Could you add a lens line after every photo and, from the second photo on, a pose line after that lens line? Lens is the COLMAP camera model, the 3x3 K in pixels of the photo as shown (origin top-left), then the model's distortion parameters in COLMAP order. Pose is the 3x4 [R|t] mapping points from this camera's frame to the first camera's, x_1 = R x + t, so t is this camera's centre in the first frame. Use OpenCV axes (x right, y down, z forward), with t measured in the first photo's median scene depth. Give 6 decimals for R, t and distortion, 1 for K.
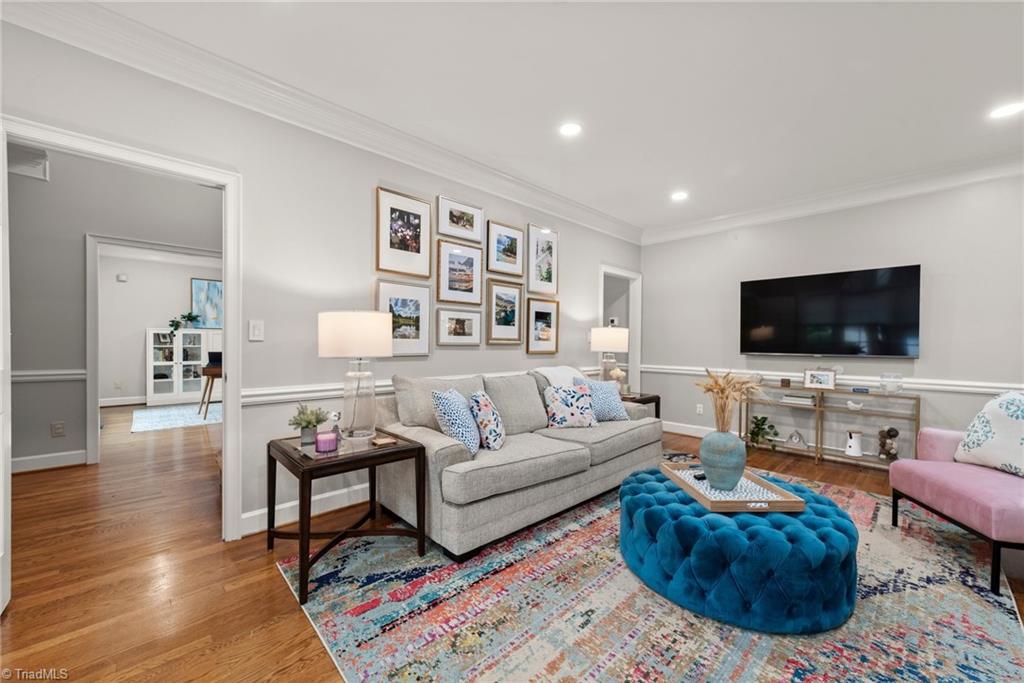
lens RADIAL K [[396.0, 0, 514.1], [0, 396.0, 344.4], [0, 0, 1]] dist [-0.000813, 0.000287]
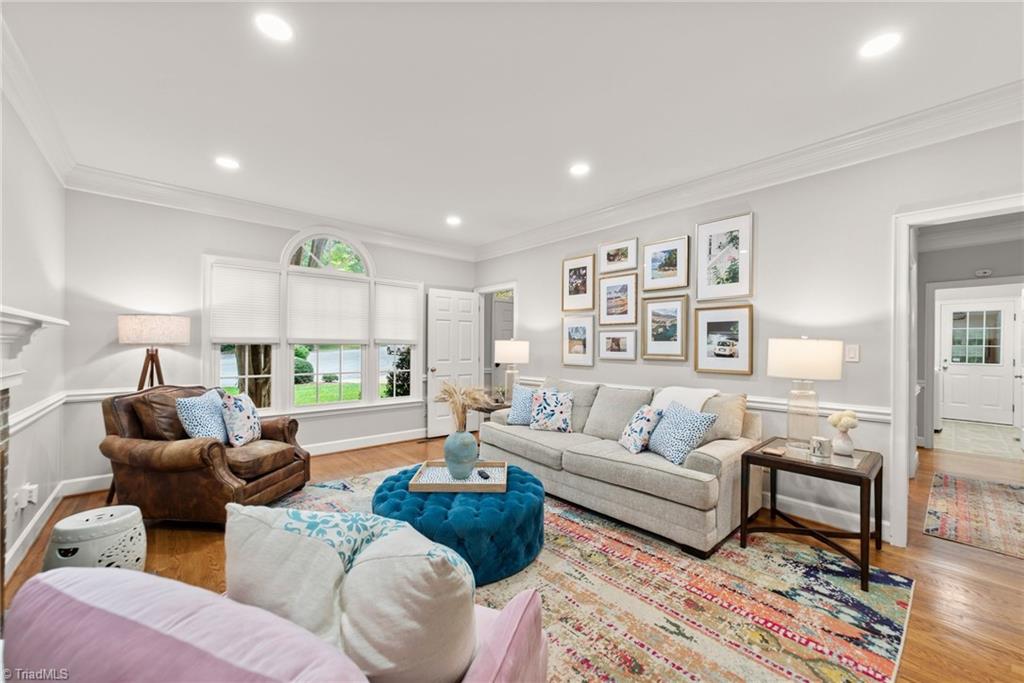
lens RADIAL K [[396.0, 0, 516.0], [0, 396.0, 344.6], [0, 0, 1]] dist [-0.000813, 0.000287]
pose [[-0.032466, -0.011718, -0.999404, 1.049617], [-0.010837, 0.999877, -0.011372, -0.025250], [0.999414, 0.010461, -0.032589, 0.710688]]
